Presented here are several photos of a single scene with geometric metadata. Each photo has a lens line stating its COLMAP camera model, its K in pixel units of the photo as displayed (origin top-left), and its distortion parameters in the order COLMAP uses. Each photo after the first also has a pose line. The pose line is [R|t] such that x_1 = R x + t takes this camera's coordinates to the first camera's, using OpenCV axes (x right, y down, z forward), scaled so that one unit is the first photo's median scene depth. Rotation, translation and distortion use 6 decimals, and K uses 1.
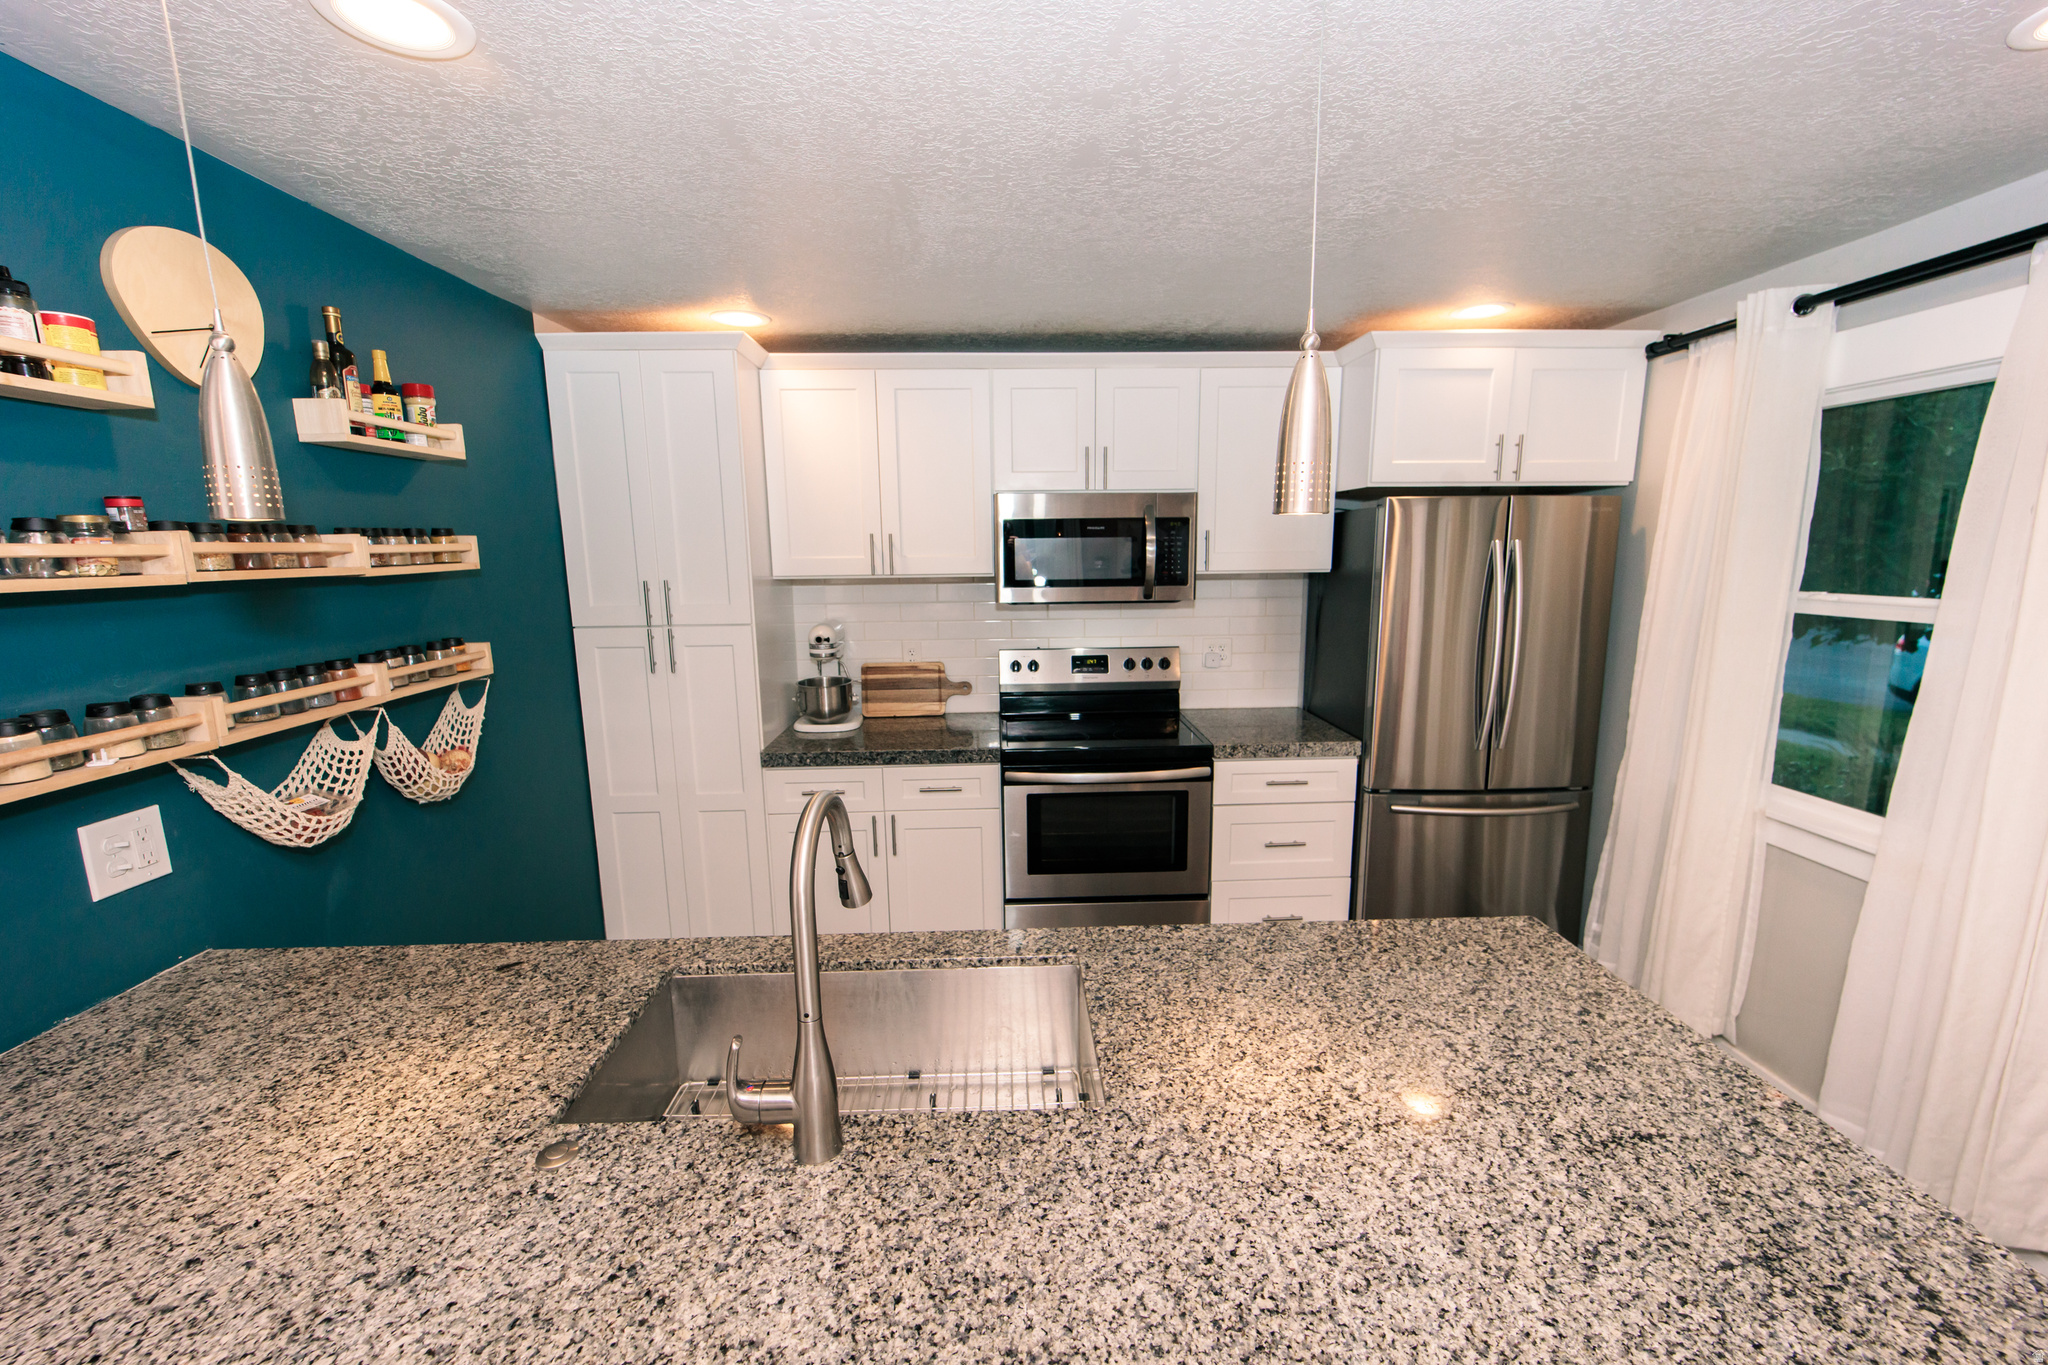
lens RADIAL K [[836.6, 0, 1025.6], [0, 836.6, 690.9], [0, 0, 1]] dist [0.001775, -0.001182]
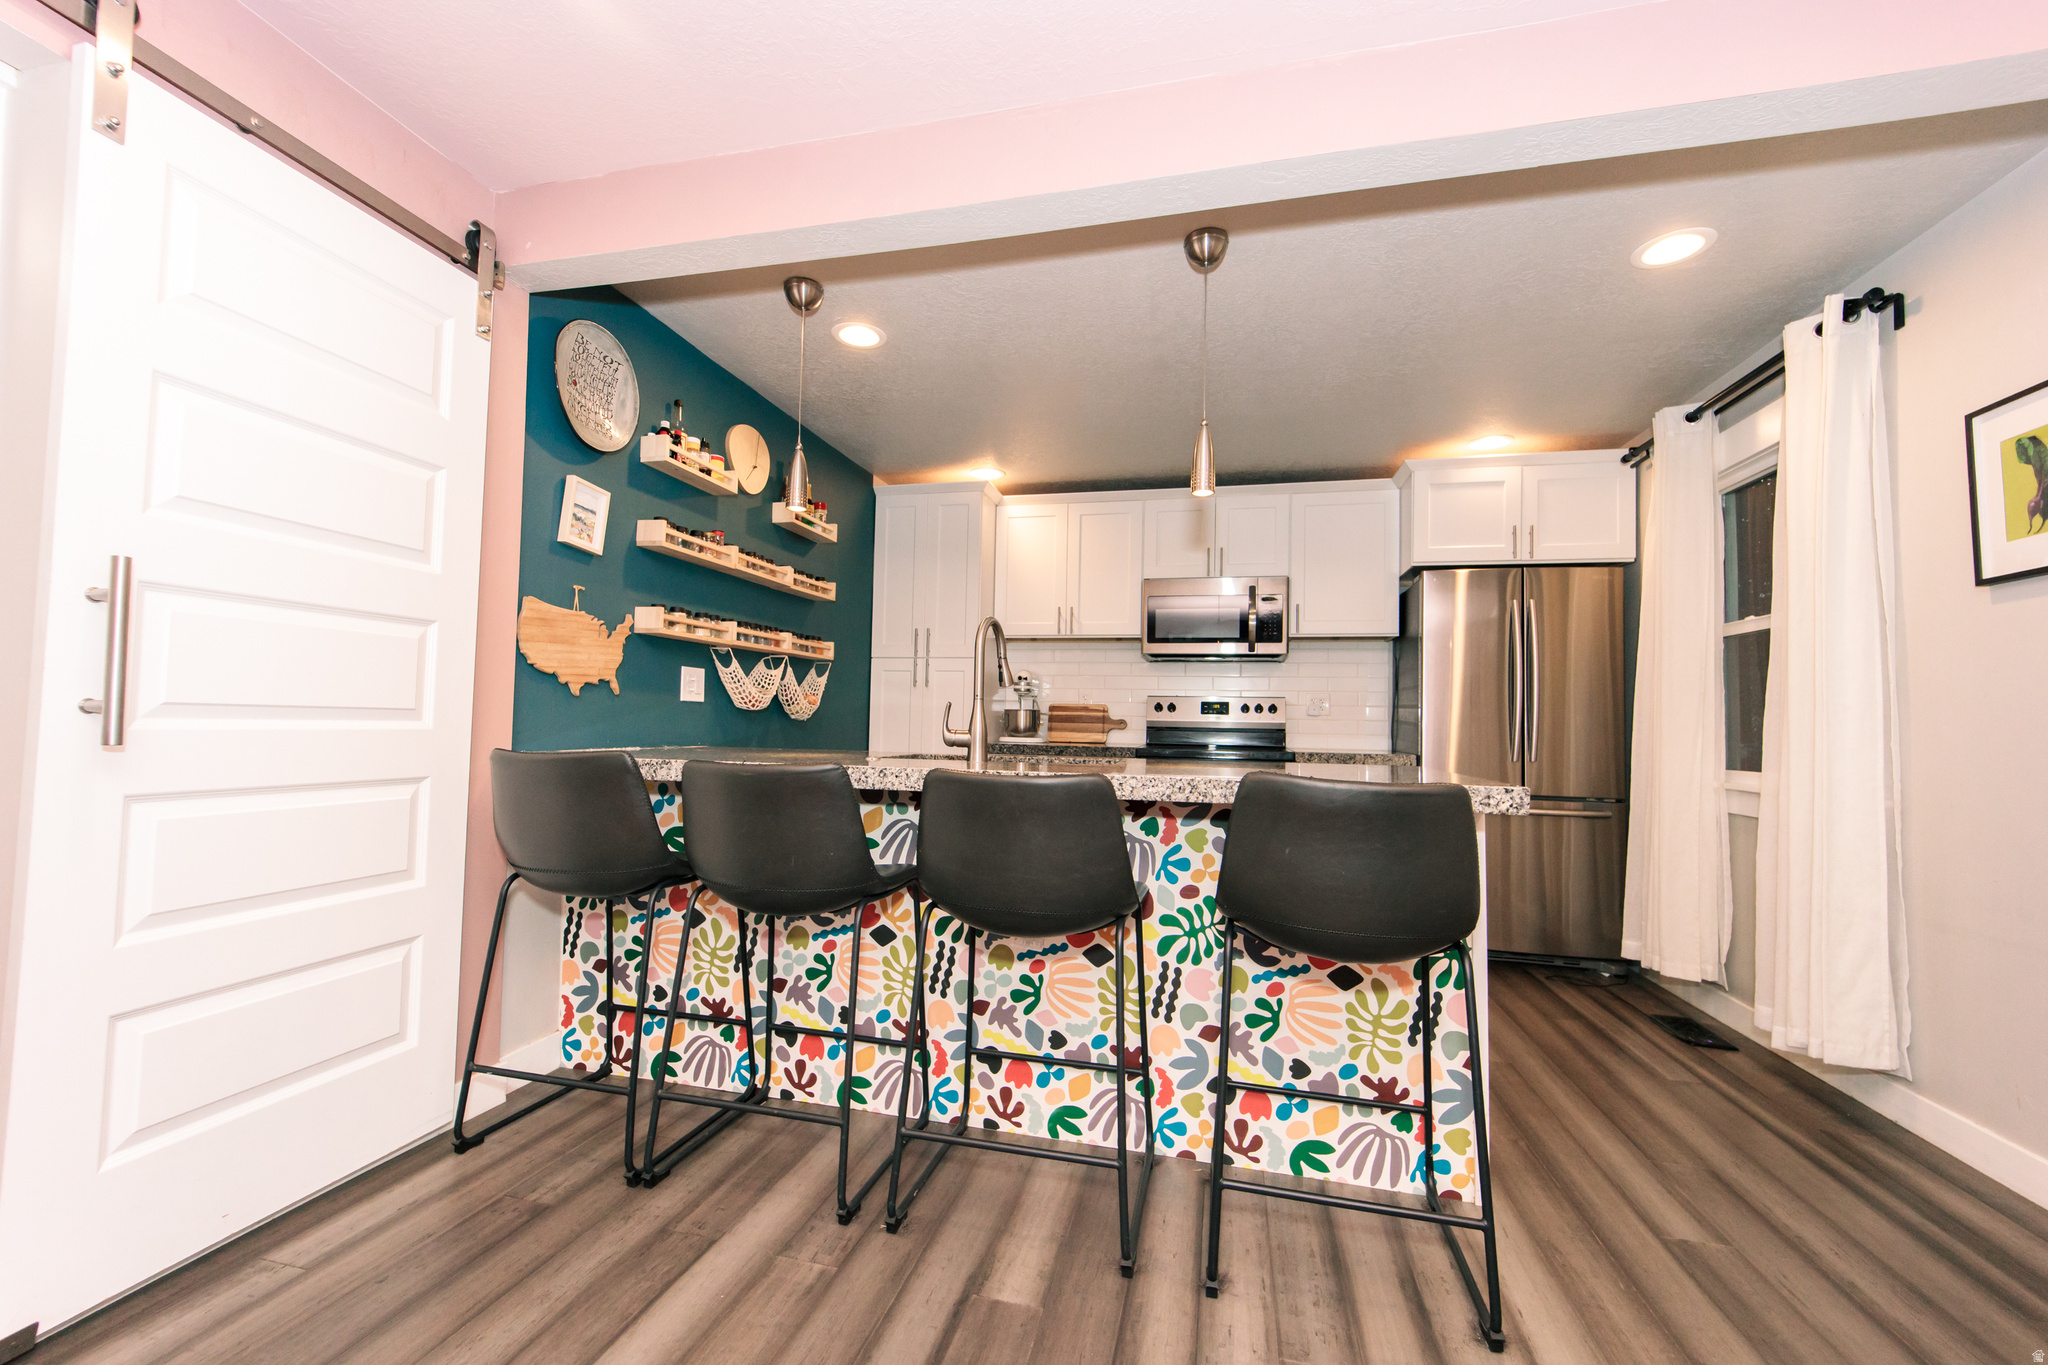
lens RADIAL K [[815.6, 0, 1025.2], [0, 815.6, 691.0], [0, 0, 1]] dist [0.004726, -0.002736]
pose [[0.962991, 0.022570, -0.268587, 0.200895], [-0.079380, 0.976041, -0.202589, 0.342016], [0.257580, 0.216412, 0.941711, -0.467969]]
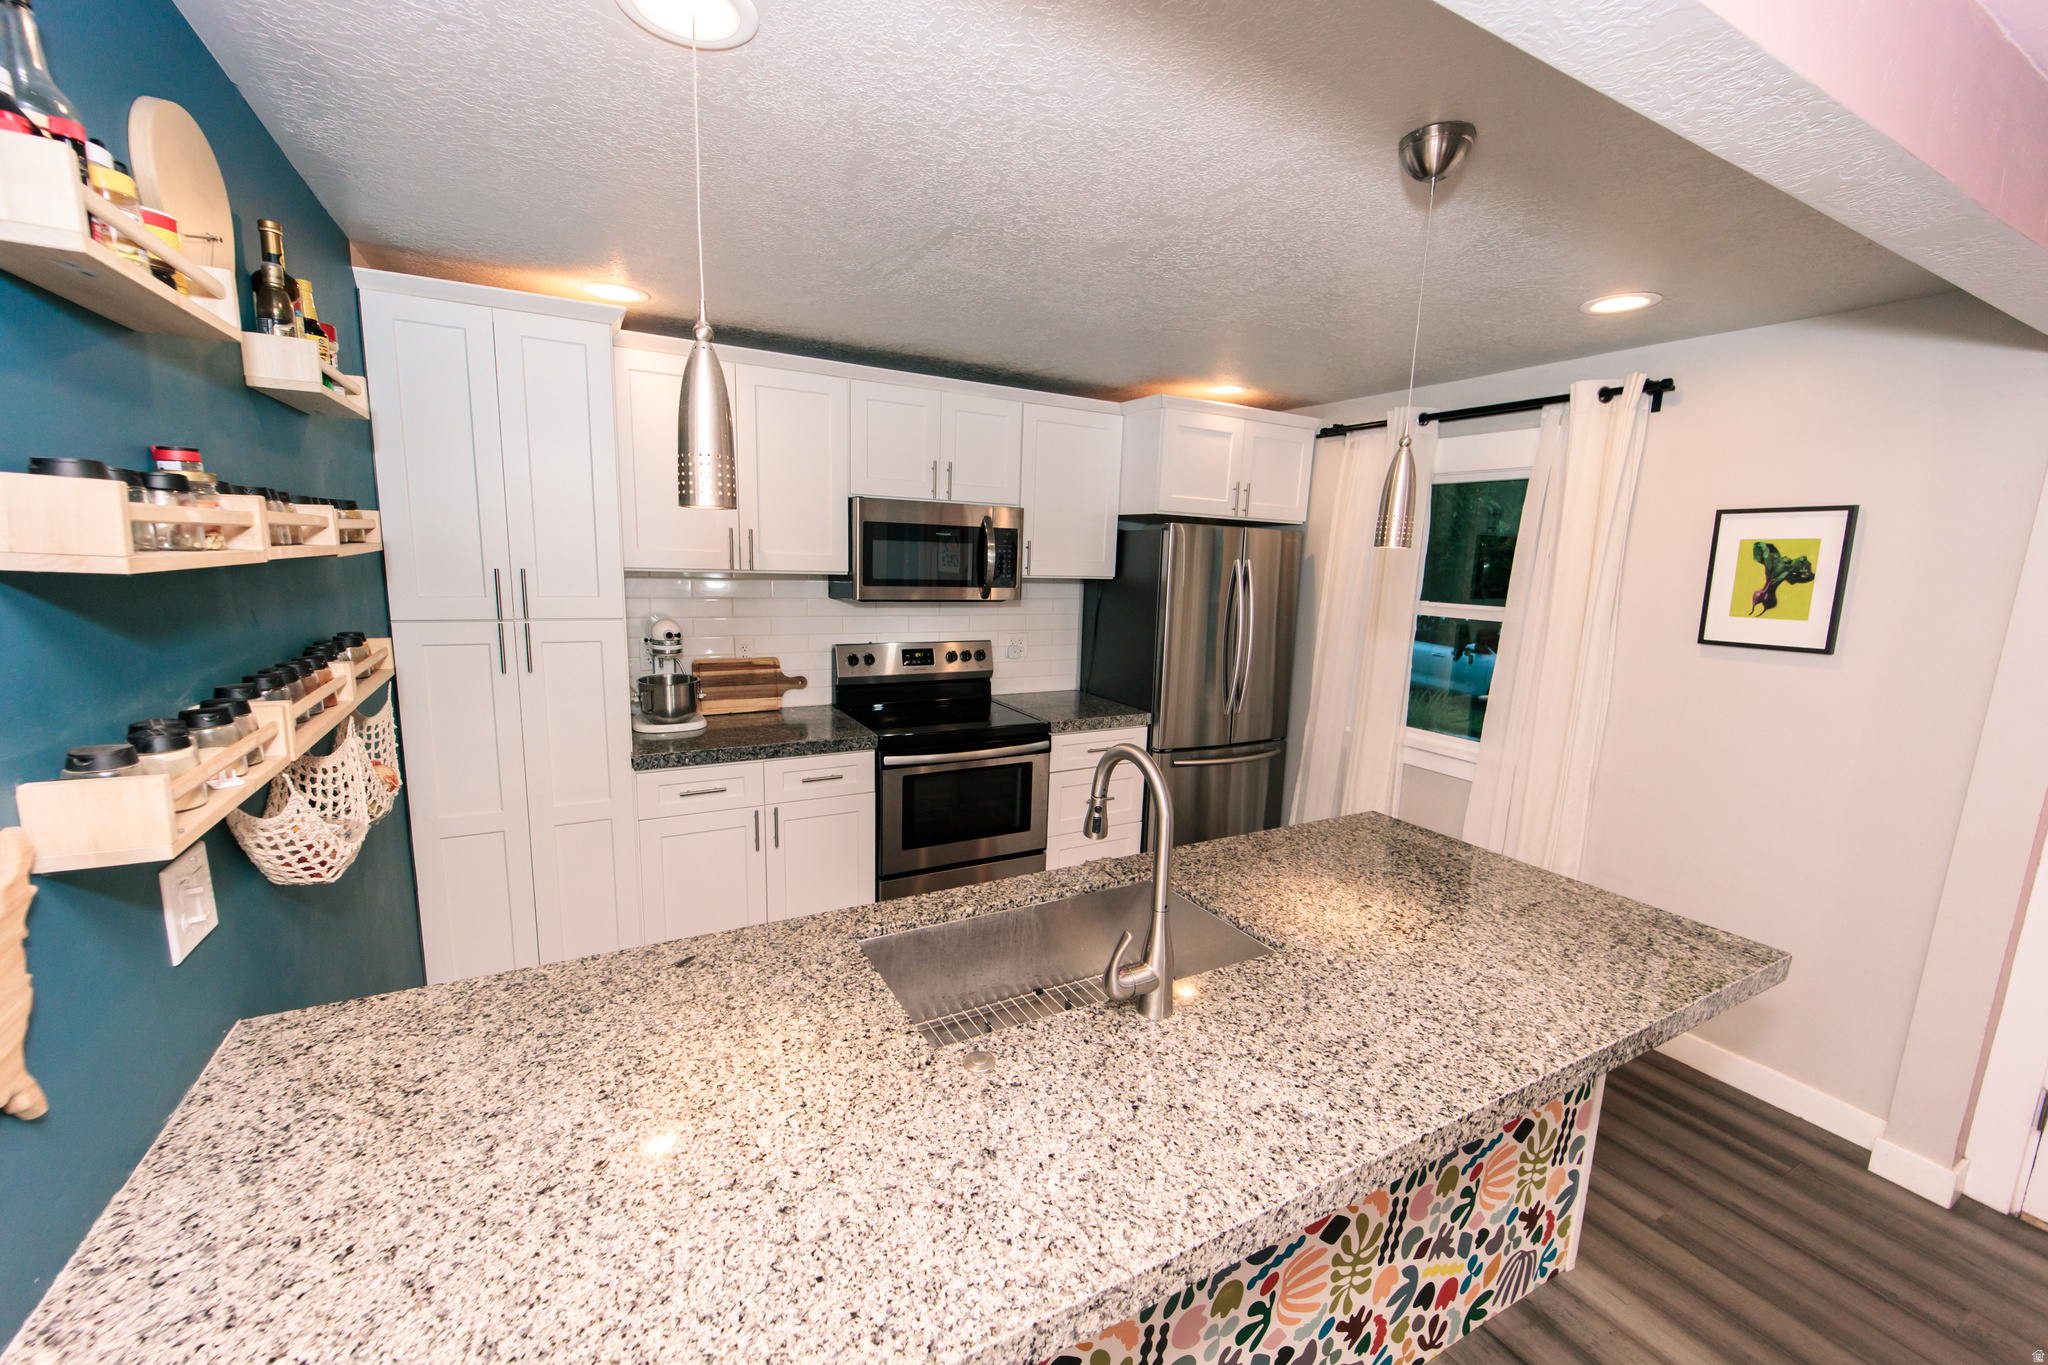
lens RADIAL K [[815.6, 0, 1025.2], [0, 815.6, 691.0], [0, 0, 1]] dist [0.004726, -0.002736]
pose [[0.888969, -0.036089, 0.456543, -0.429586], [0.034978, 0.999329, 0.010888, 0.008579], [-0.456630, 0.006290, 0.889635, -0.024965]]
